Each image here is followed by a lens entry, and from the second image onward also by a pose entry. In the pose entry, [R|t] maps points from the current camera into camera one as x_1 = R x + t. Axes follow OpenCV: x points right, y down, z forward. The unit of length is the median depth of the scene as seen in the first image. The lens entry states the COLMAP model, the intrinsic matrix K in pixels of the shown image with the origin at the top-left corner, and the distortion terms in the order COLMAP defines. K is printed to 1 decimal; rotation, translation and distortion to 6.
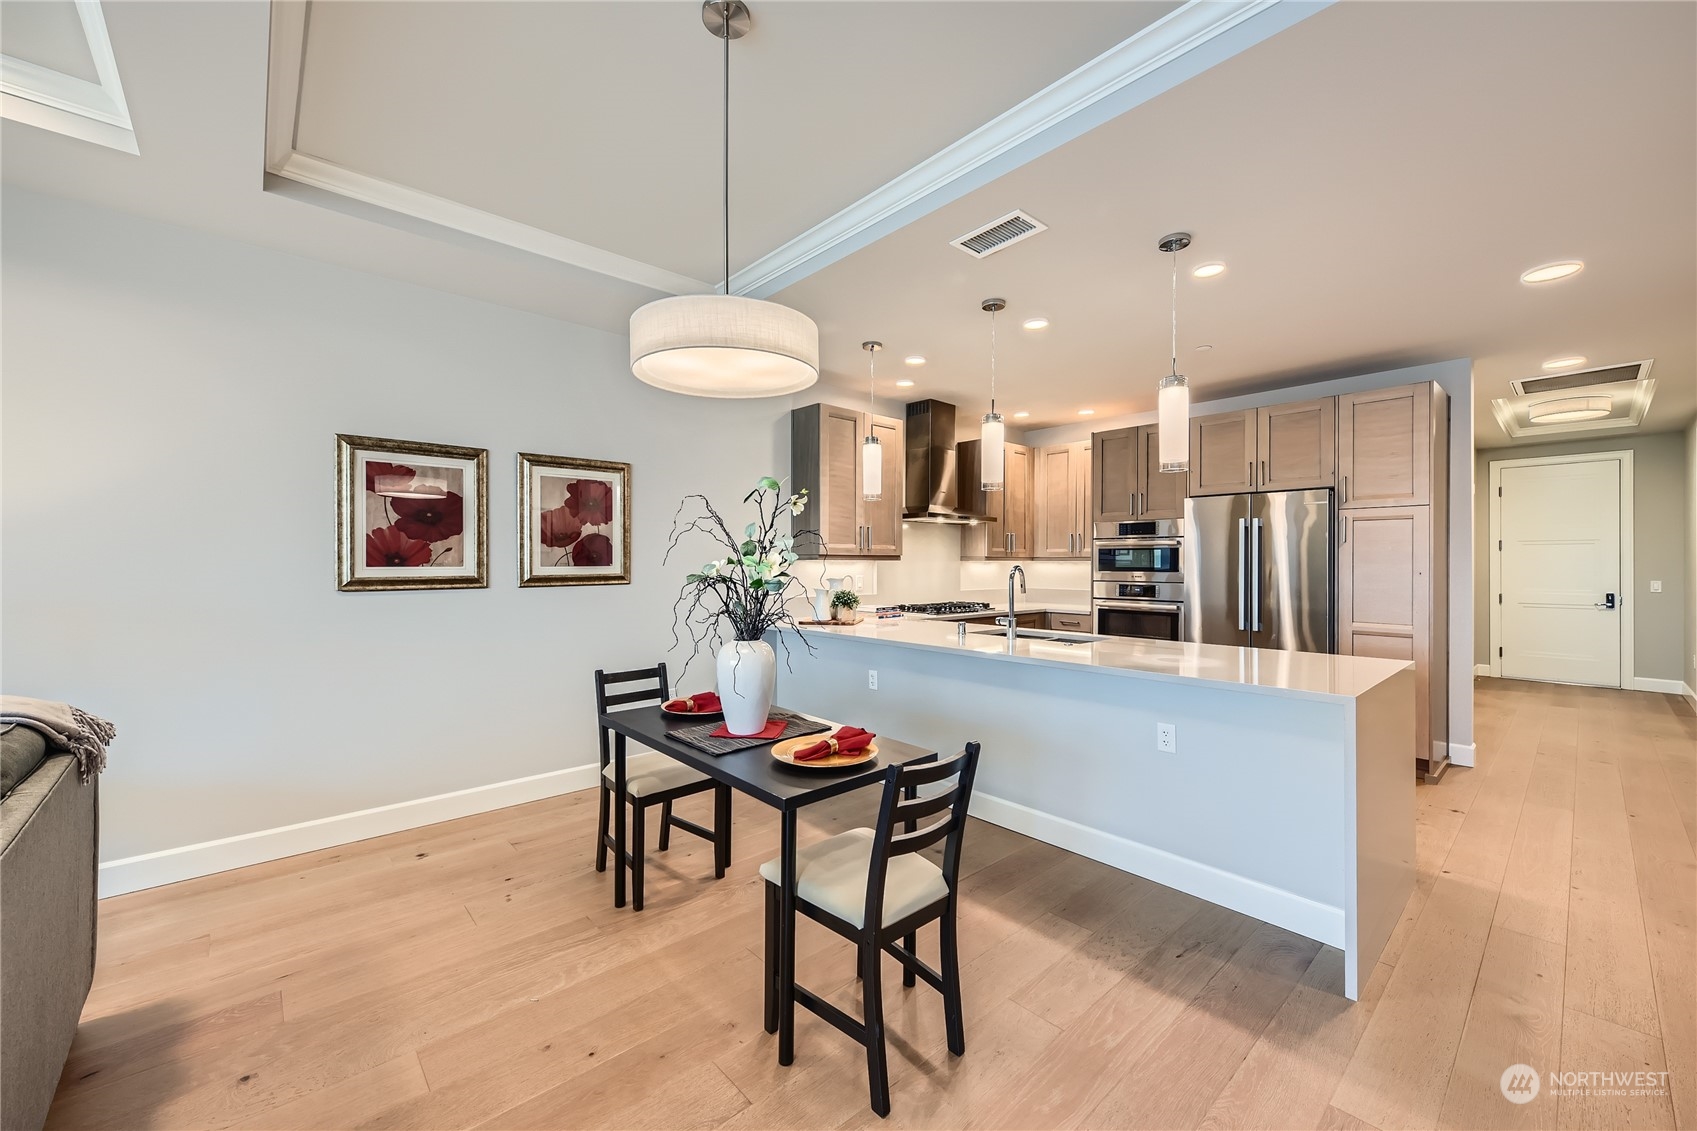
lens RADIAL K [[664.4, 0, 851.2], [0, 664.4, 562.5], [0, 0, 1]] dist [0.014822, -0.004837]
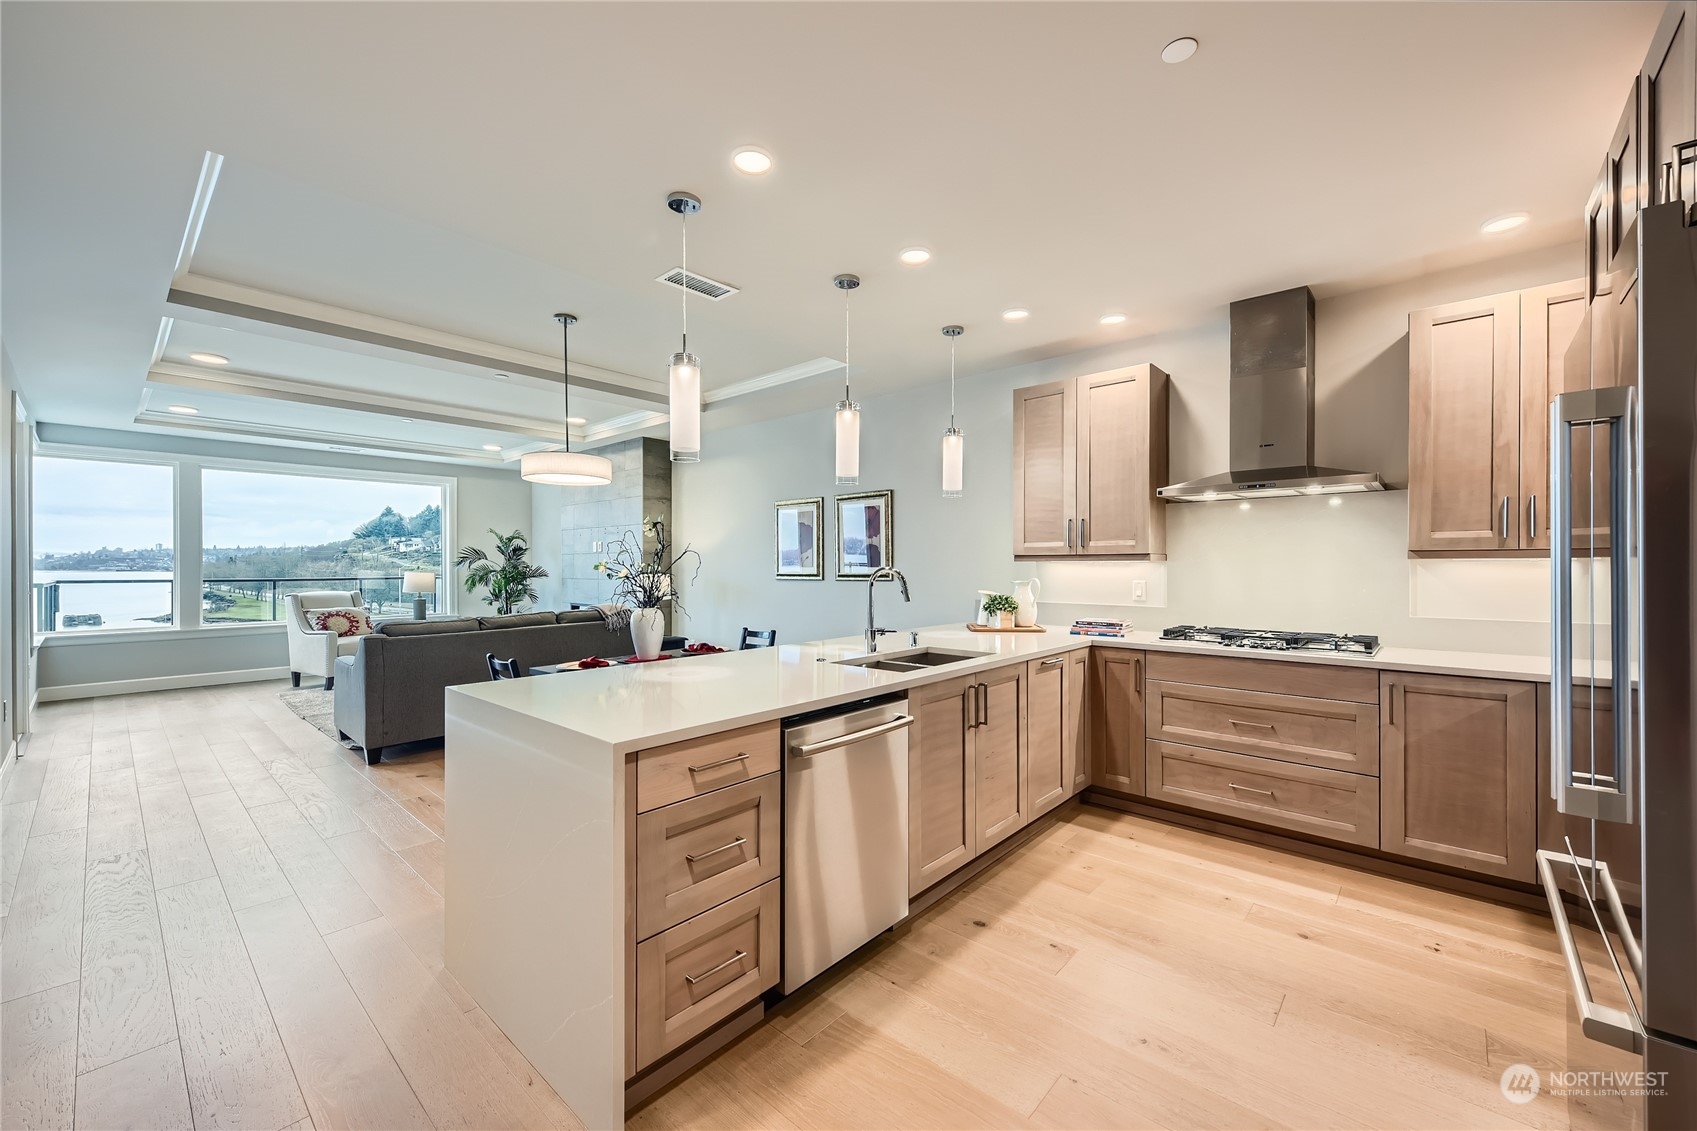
lens RADIAL K [[665.3, 0, 851.6], [0, 665.3, 566.5], [0, 0, 1]] dist [0.015577, -0.005487]
pose [[0.103881, -0.000161, -0.994590, 0.880567], [0.001674, 0.999999, 0.000013, 0.003270], [0.994588, -0.001666, 0.103881, 0.713352]]
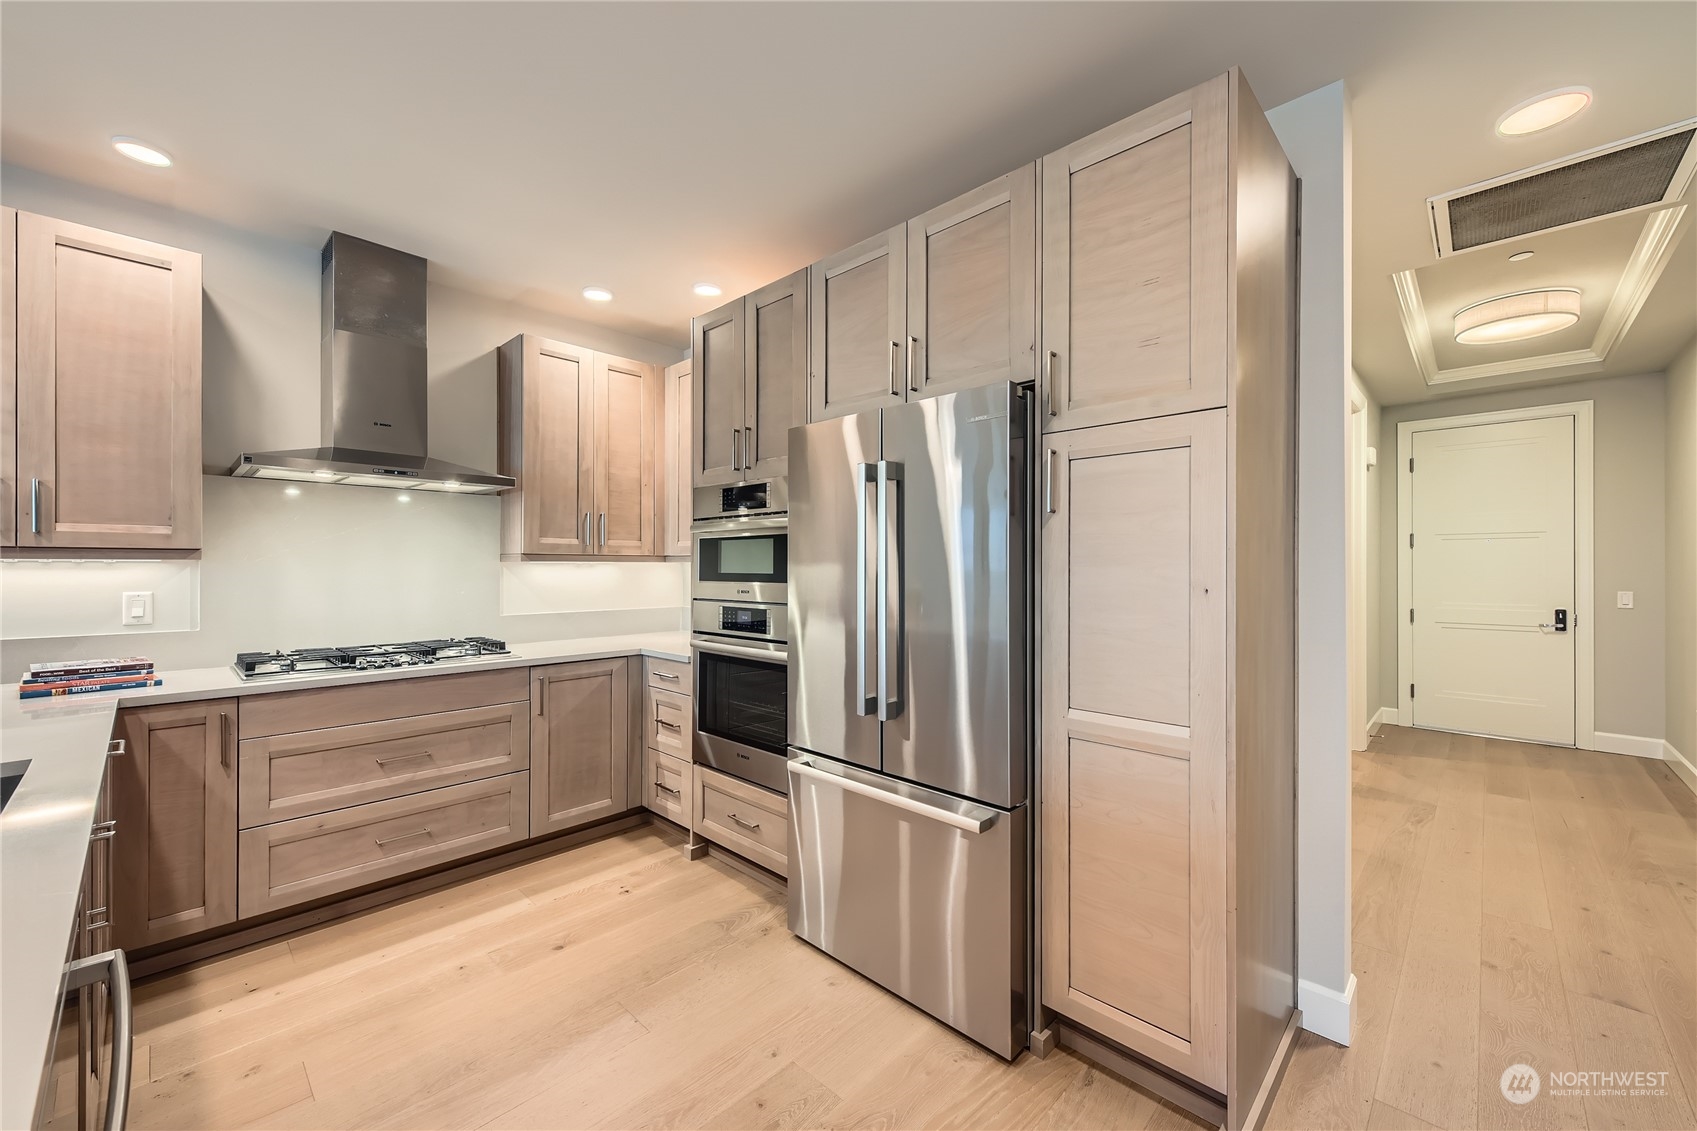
lens RADIAL K [[665.3, 0, 851.6], [0, 665.3, 566.5], [0, 0, 1]] dist [0.015577, -0.005487]
pose [[0.997412, -0.000777, 0.071895, 0.575639], [0.000781, 1.000000, -0.000034, 0.002465], [-0.071895, 0.000090, 0.997412, 0.591121]]
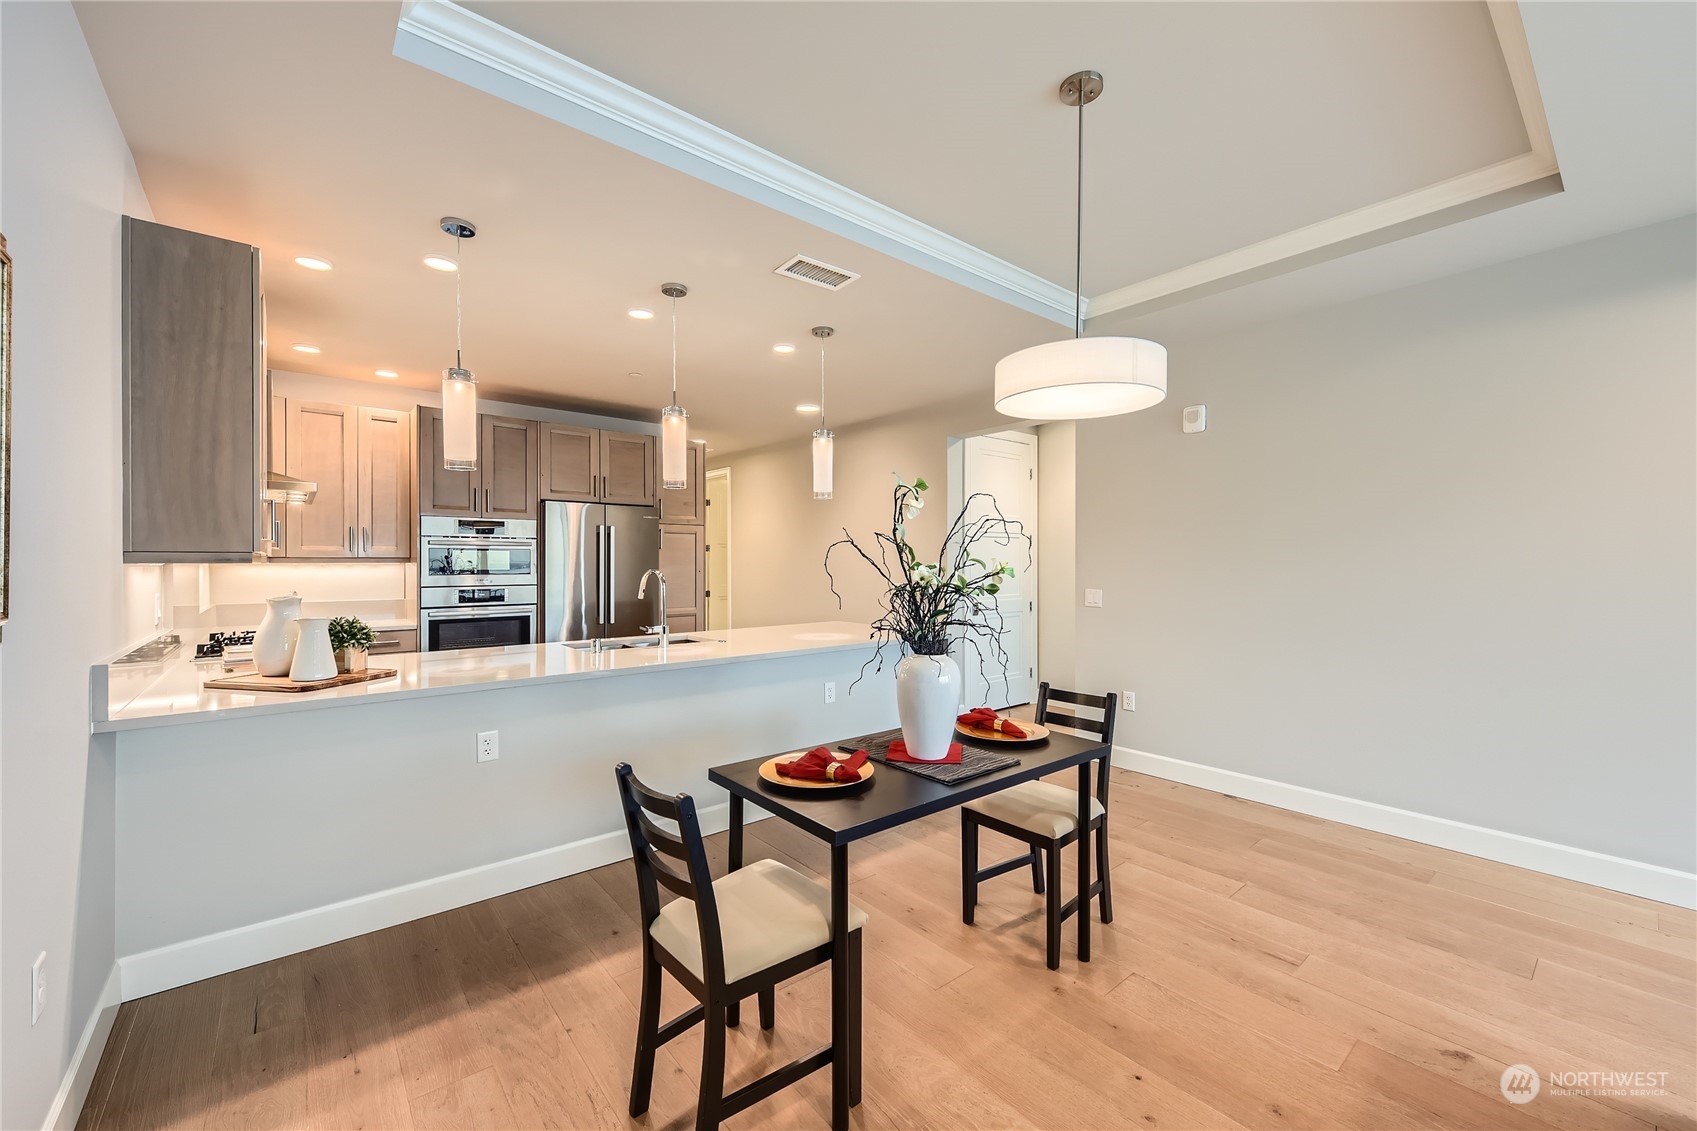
lens RADIAL K [[671.5, 0, 846.4], [0, 671.5, 562.6], [0, 0, 1]] dist [0.018449, -0.006619]
pose [[0.049395, -0.004386, 0.998770, -0.561568], [0.001823, 0.999989, 0.004301, -0.007037], [-0.998778, 0.001608, 0.049402, 0.555626]]
